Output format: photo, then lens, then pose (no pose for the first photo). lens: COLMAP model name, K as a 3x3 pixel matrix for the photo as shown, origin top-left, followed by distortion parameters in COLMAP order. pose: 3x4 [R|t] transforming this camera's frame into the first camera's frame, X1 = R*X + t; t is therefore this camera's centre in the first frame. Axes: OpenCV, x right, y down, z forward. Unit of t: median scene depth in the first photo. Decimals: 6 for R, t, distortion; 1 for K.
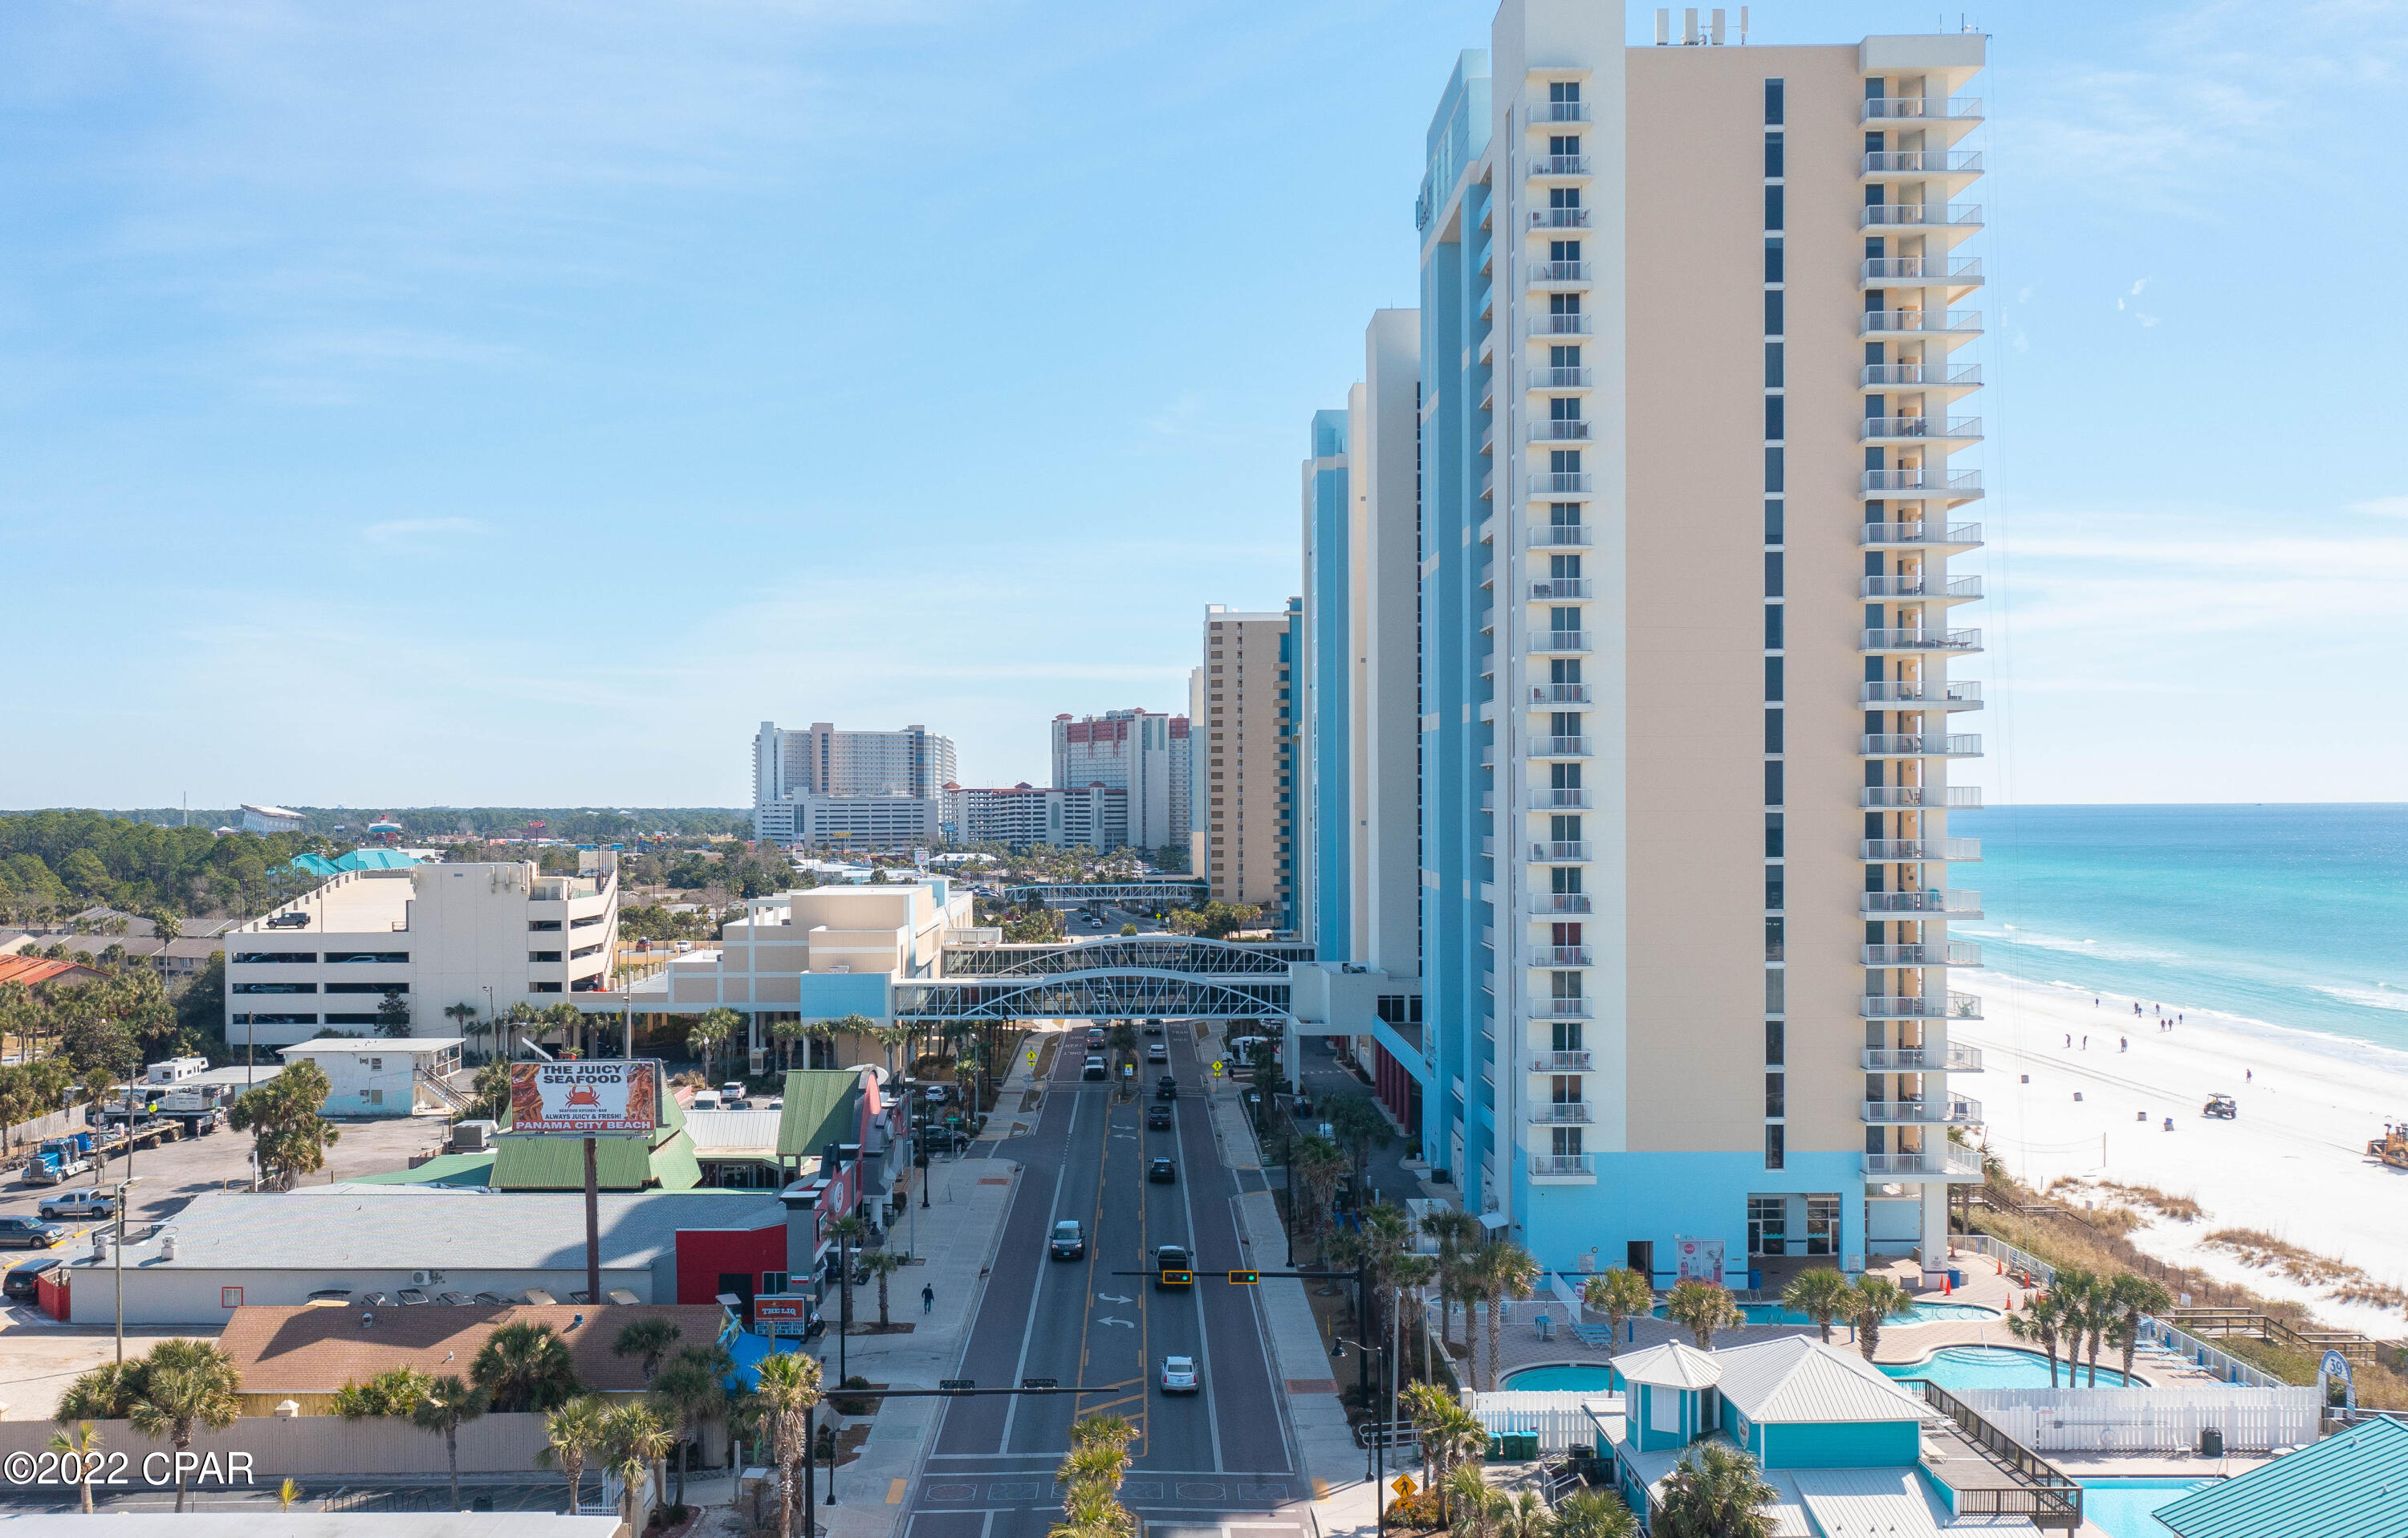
lens RADIAL K [[2232.6, 0, 1203.0], [0, 2232.6, 776.1], [0, 0, 1]] dist [-0.002418, 0.000308]
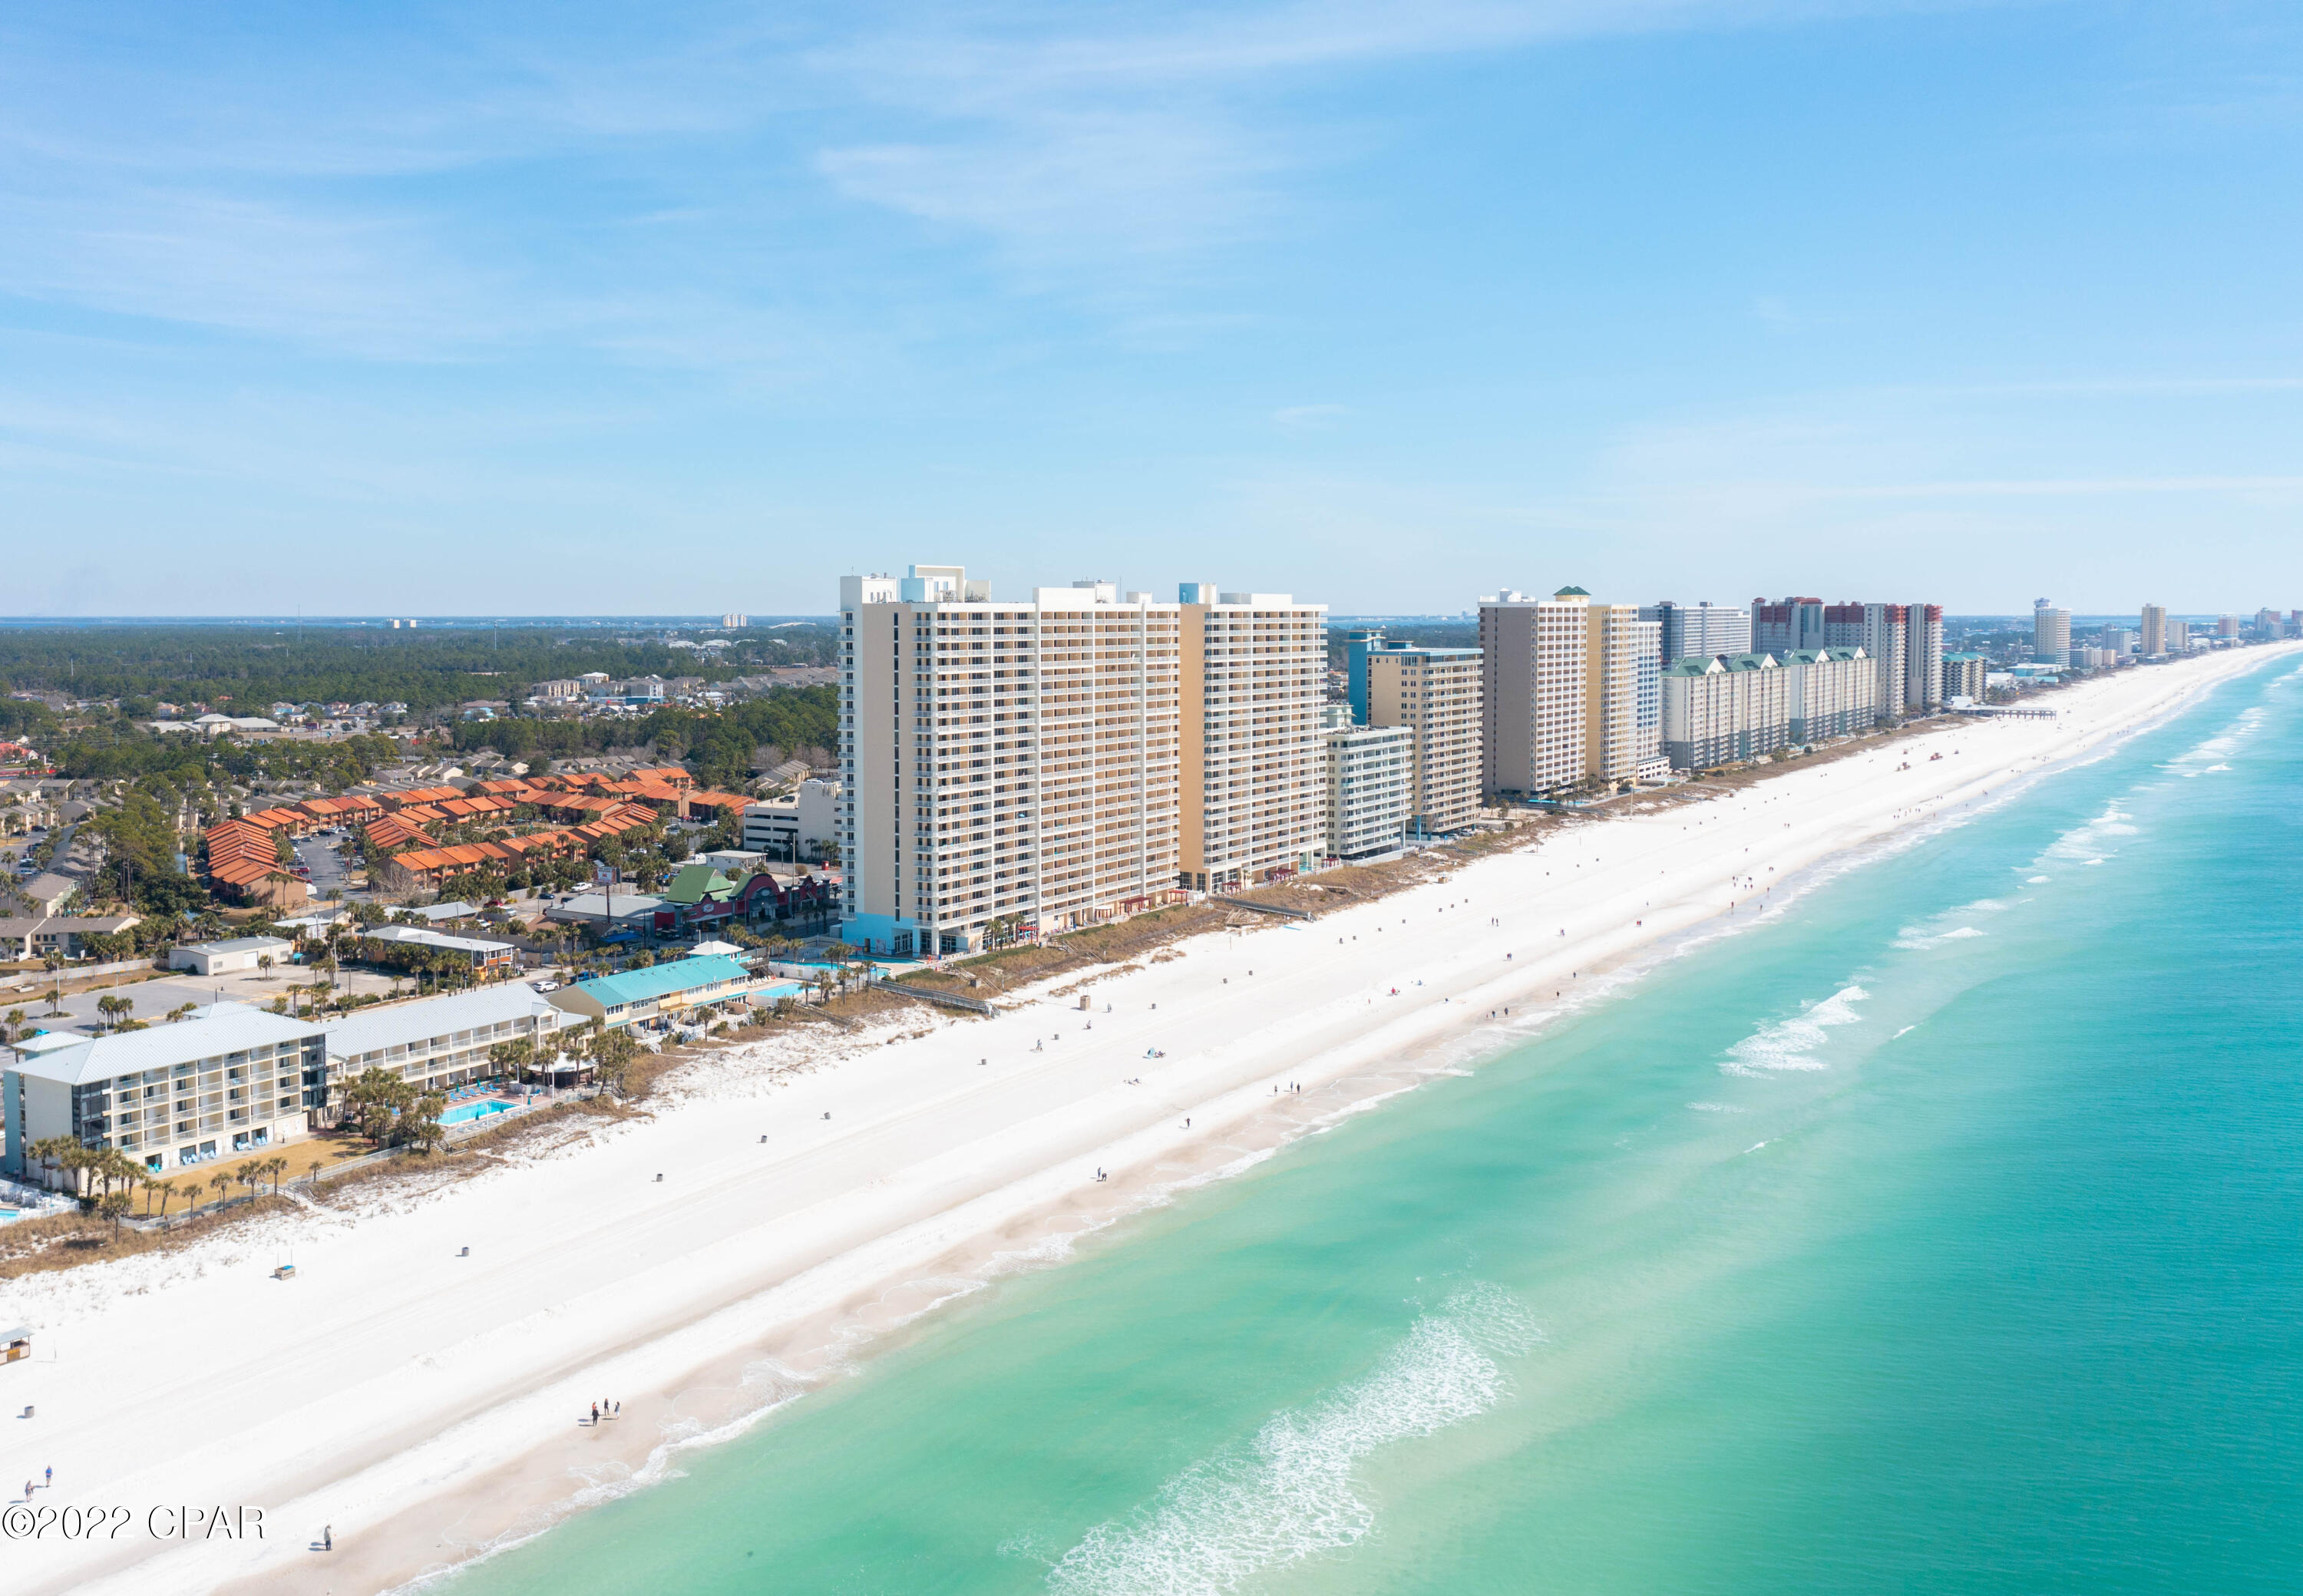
lens RADIAL K [[2231.2, 0, 1151.6], [0, 2231.2, 796.1], [0, 0, 1]] dist [0.000986, 0.000000]
pose [[0.856752, 0.054629, -0.512828, 1.321883], [-0.001542, 0.994641, 0.103378, -0.213498], [0.515727, -0.087779, 0.852245, -0.987466]]
